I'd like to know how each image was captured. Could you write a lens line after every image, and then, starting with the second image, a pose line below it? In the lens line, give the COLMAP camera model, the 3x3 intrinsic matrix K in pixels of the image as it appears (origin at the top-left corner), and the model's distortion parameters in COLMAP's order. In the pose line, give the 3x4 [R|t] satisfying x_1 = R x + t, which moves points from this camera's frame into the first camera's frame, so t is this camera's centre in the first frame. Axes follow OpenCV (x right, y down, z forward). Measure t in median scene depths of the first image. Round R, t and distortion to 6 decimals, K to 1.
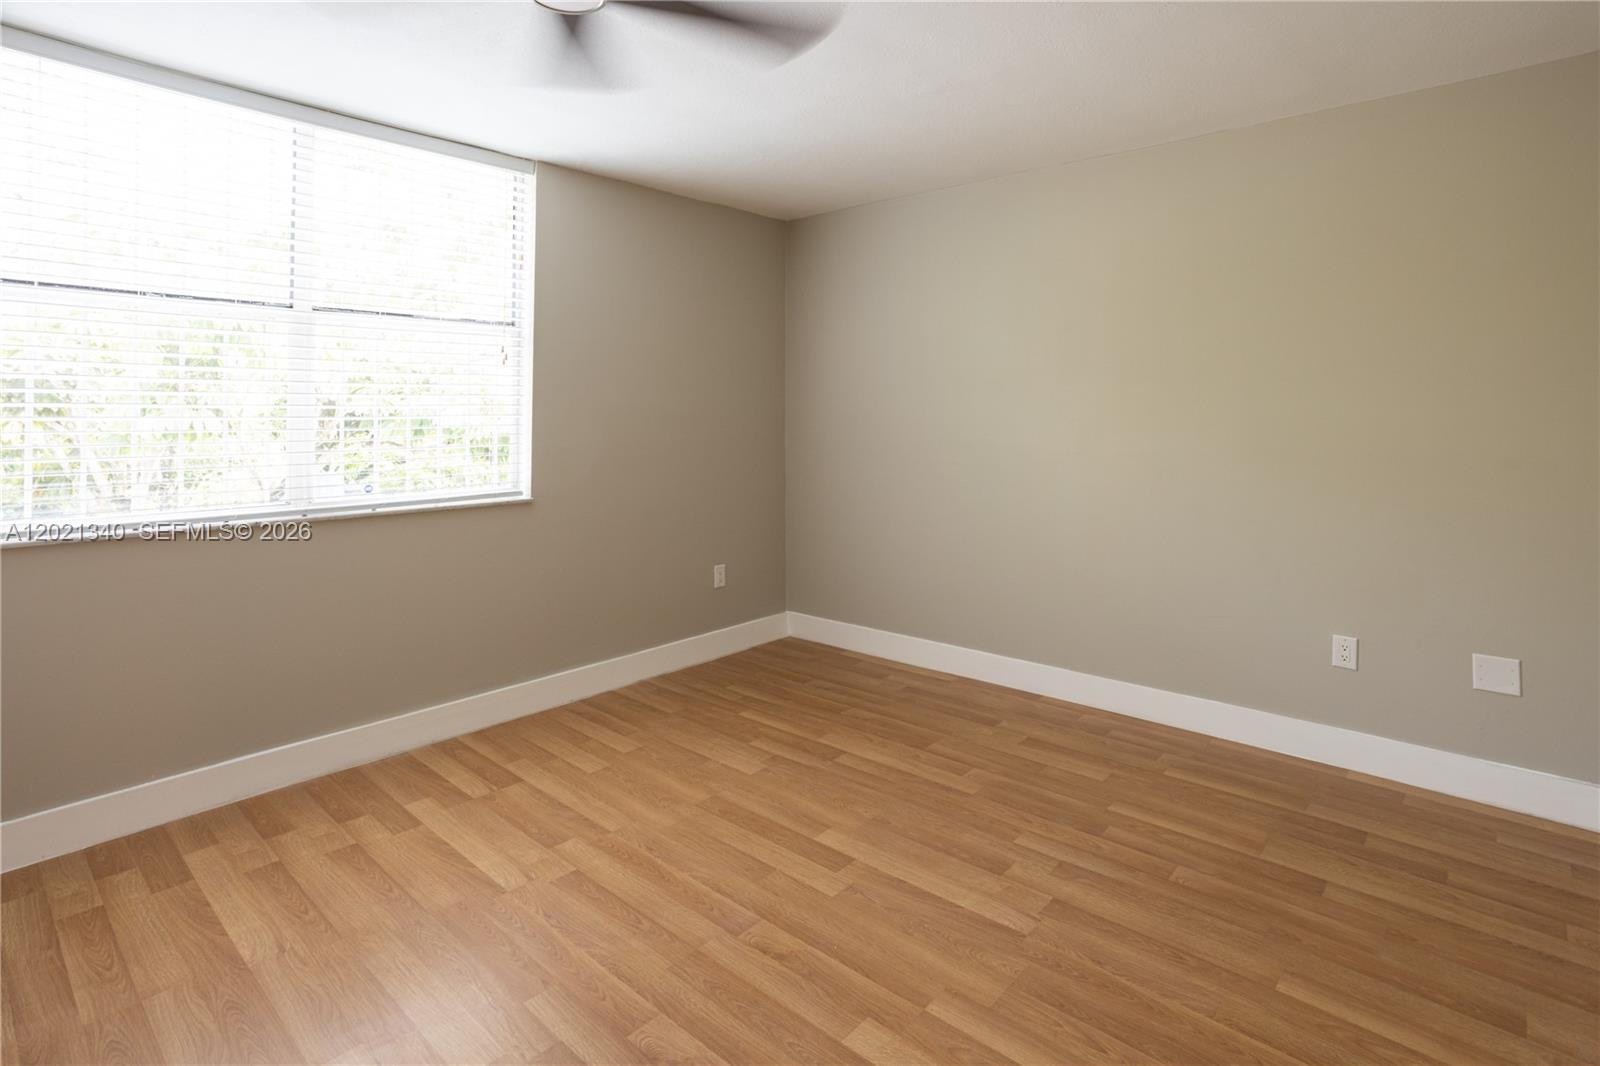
lens RADIAL K [[776.8, 0, 800.0], [0, 776.8, 533.0], [0, 0, 1]] dist [-0.027443, -0.000006]
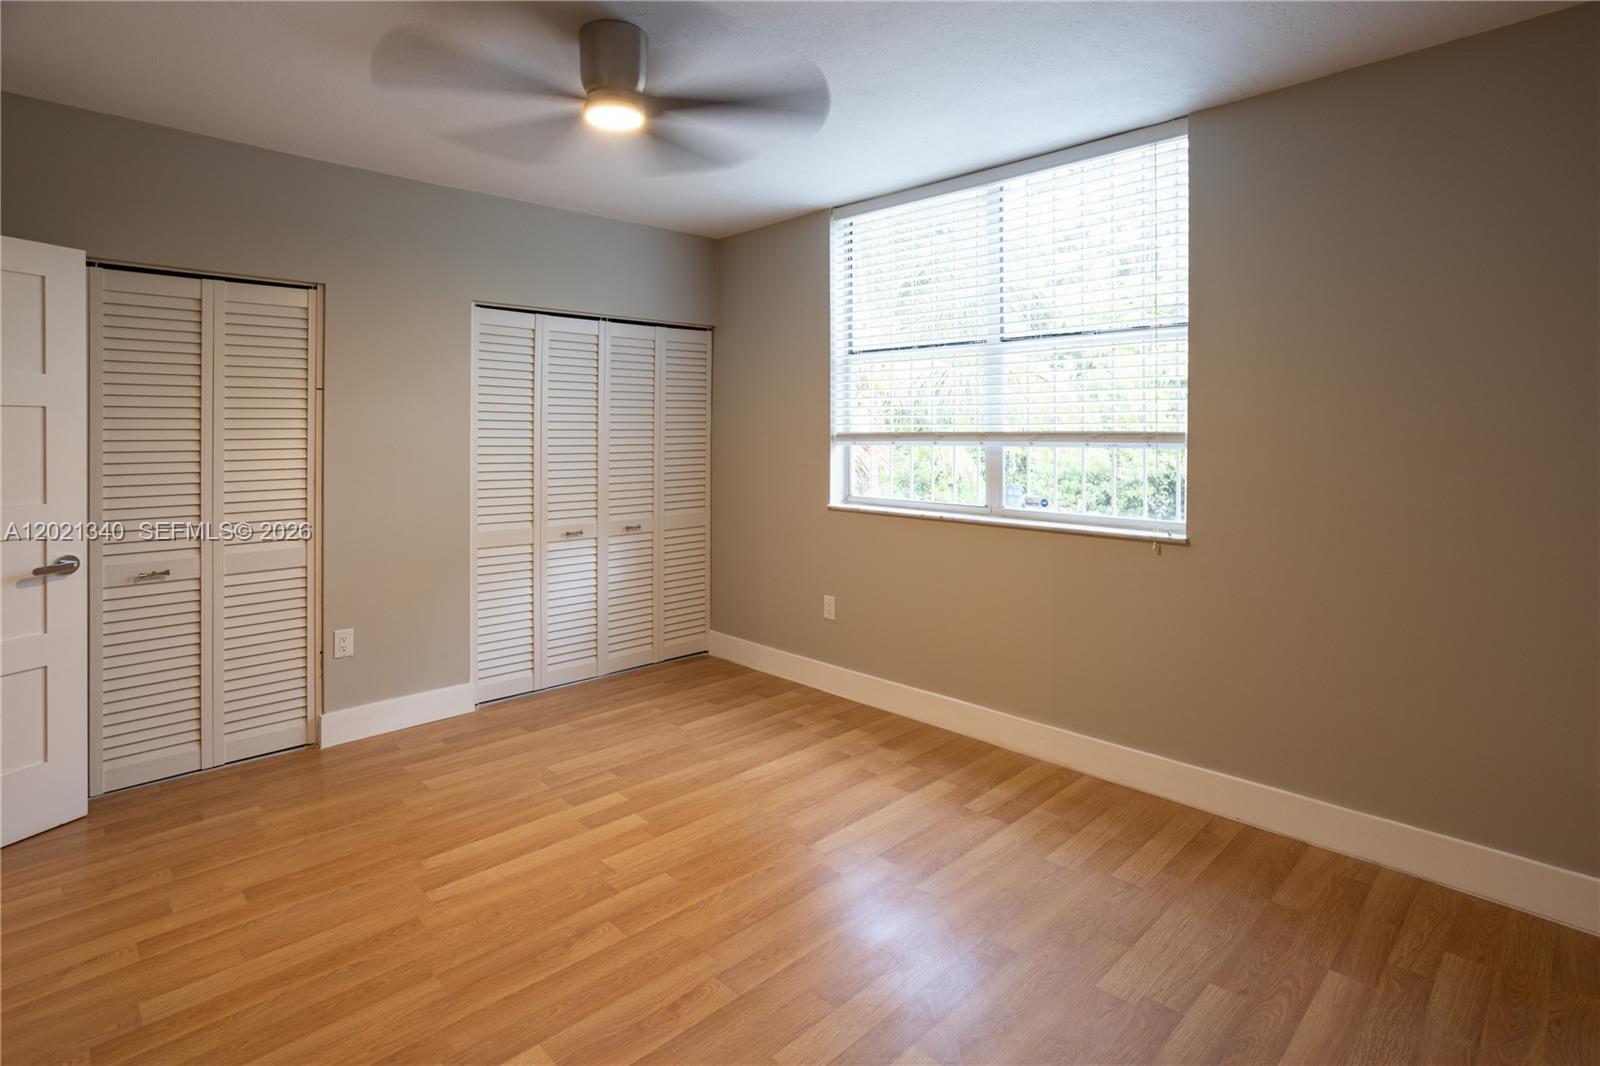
lens RADIAL K [[808.0, 0, 800.0], [0, 808.0, 533.0], [0, 0, 1]] dist [-0.030884, 0.000860]
pose [[-0.063457, 0.123002, -0.990376, 0.566129], [-0.148532, 0.980159, 0.131250, -0.111644], [0.986870, 0.155431, -0.043928, 0.726530]]
